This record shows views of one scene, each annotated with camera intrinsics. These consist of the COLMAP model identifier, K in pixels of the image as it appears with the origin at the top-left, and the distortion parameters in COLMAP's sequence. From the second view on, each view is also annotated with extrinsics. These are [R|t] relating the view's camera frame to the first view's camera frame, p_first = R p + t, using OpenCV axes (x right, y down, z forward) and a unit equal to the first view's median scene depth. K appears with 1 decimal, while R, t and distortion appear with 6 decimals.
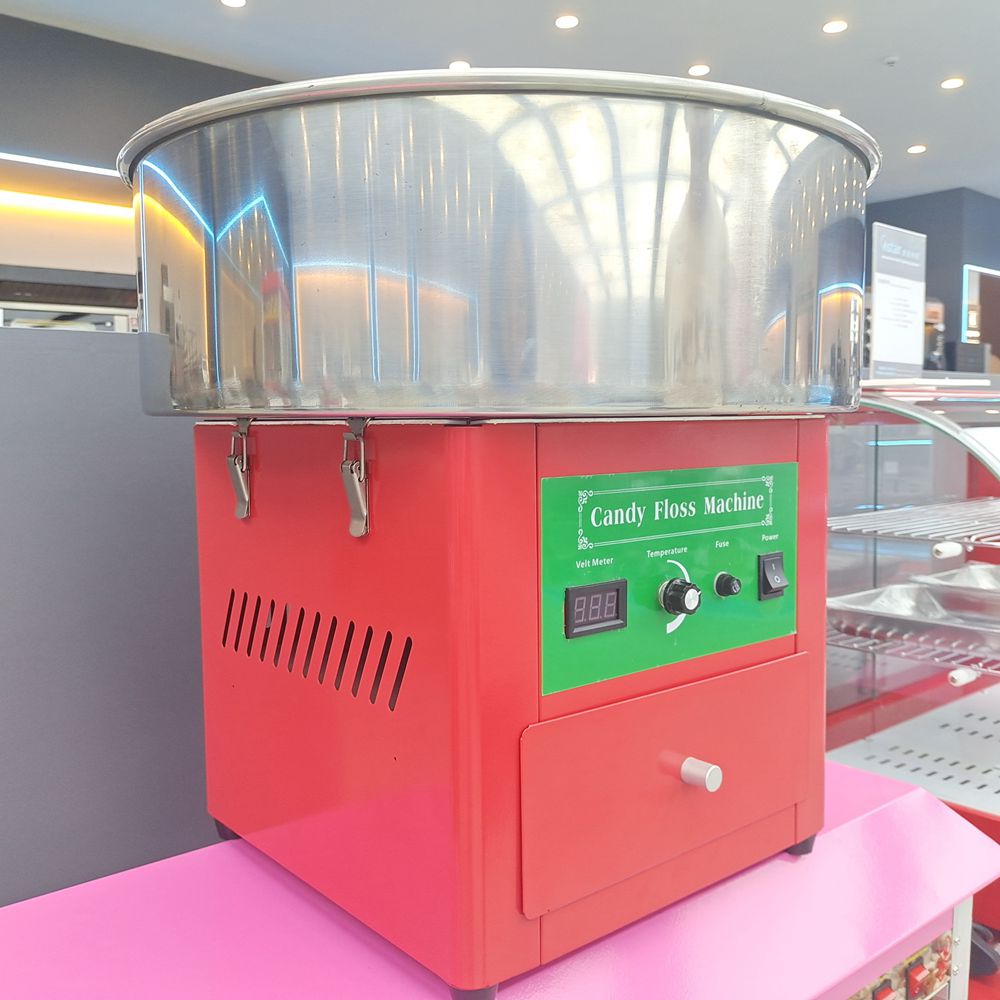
lens RADIAL K [[1027.0, 0, 499.0], [0, 1027.0, 497.0], [0, 0, 1]] dist [0.066964, 0.000000]
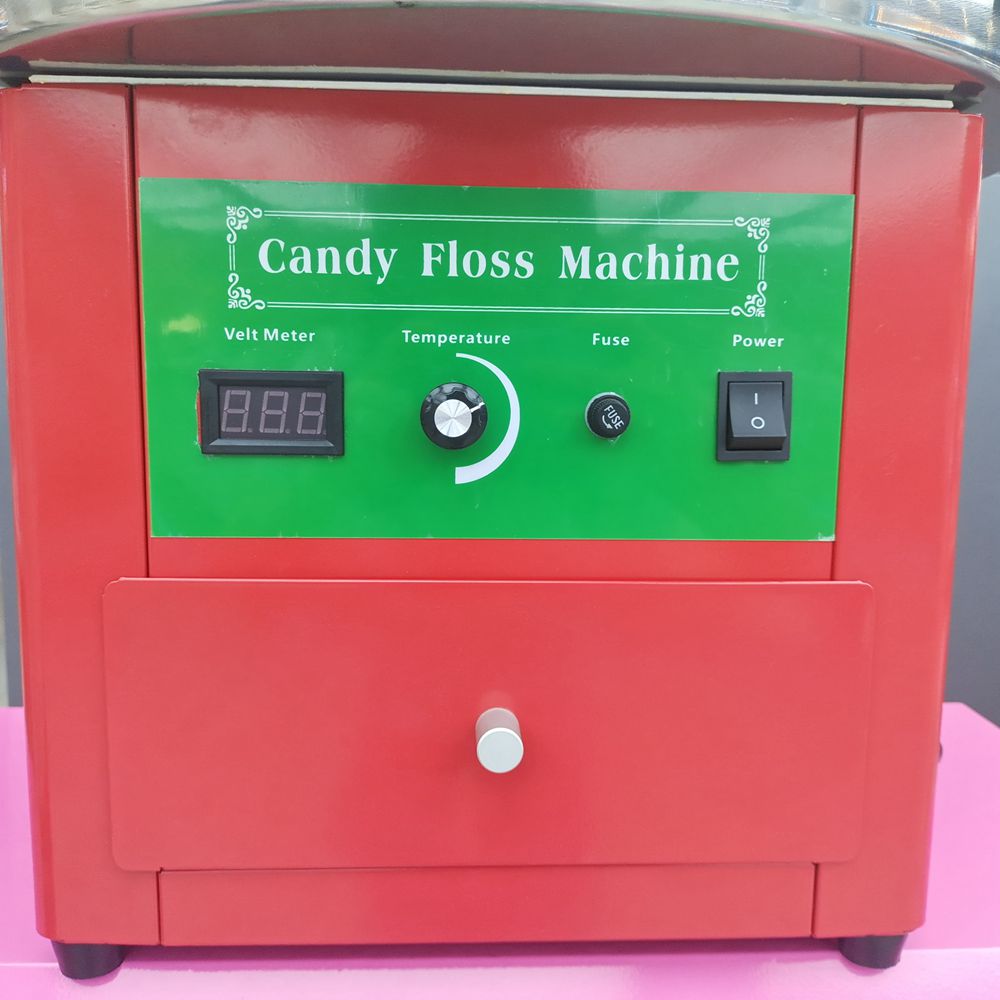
lens RADIAL K [[1027.0, 0, 502.4], [0, 1027.0, 501.0], [0, 0, 1]] dist [0.066964, 0.000000]
pose [[0.794679, 0.089846, -0.600343, 0.526387], [-0.068880, 0.995945, 0.057874, 0.107369], [0.603109, -0.004639, 0.797646, 0.563133]]
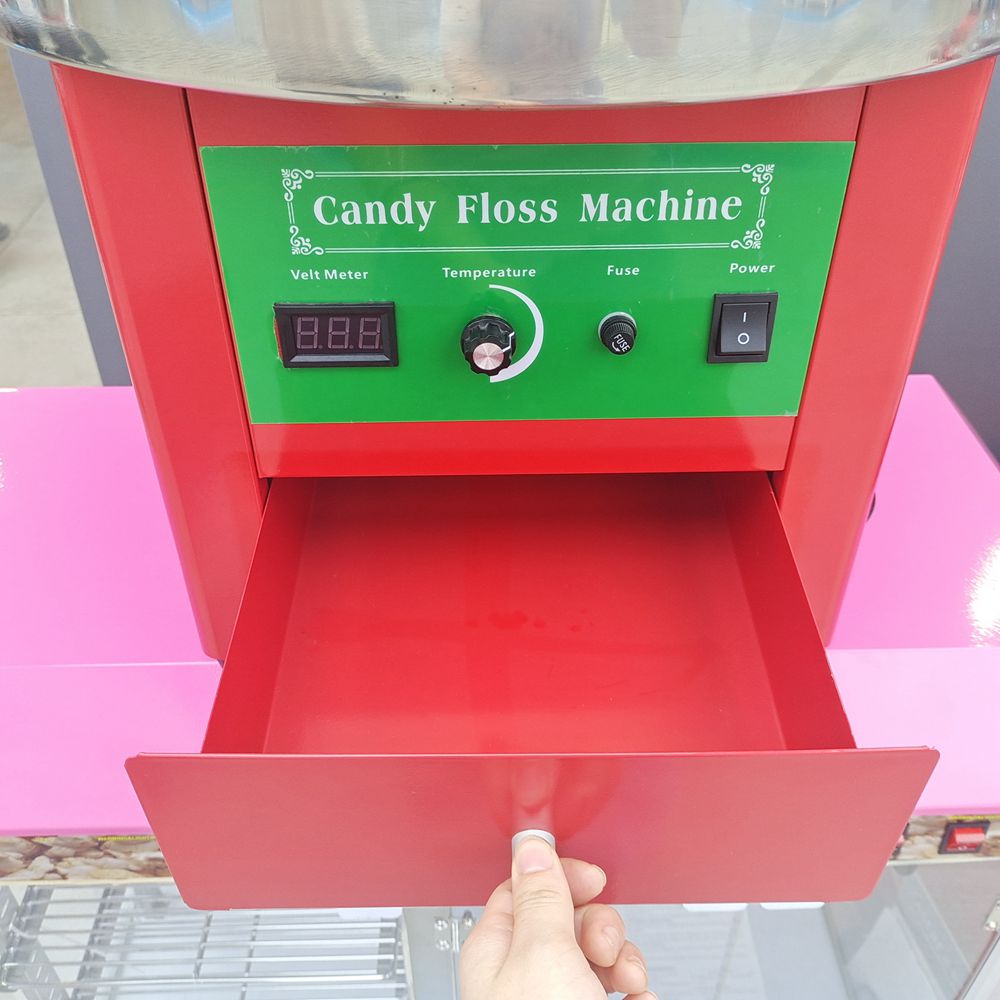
lens RADIAL K [[1027.0, 0, 505.7], [0, 1027.0, 501.5], [0, 0, 1]] dist [0.066964, 0.000000]
pose [[0.781222, 0.386233, -0.490425, 0.544673], [-0.058327, 0.827343, 0.558660, -0.190803], [0.621522, -0.407833, 0.668866, 0.508185]]
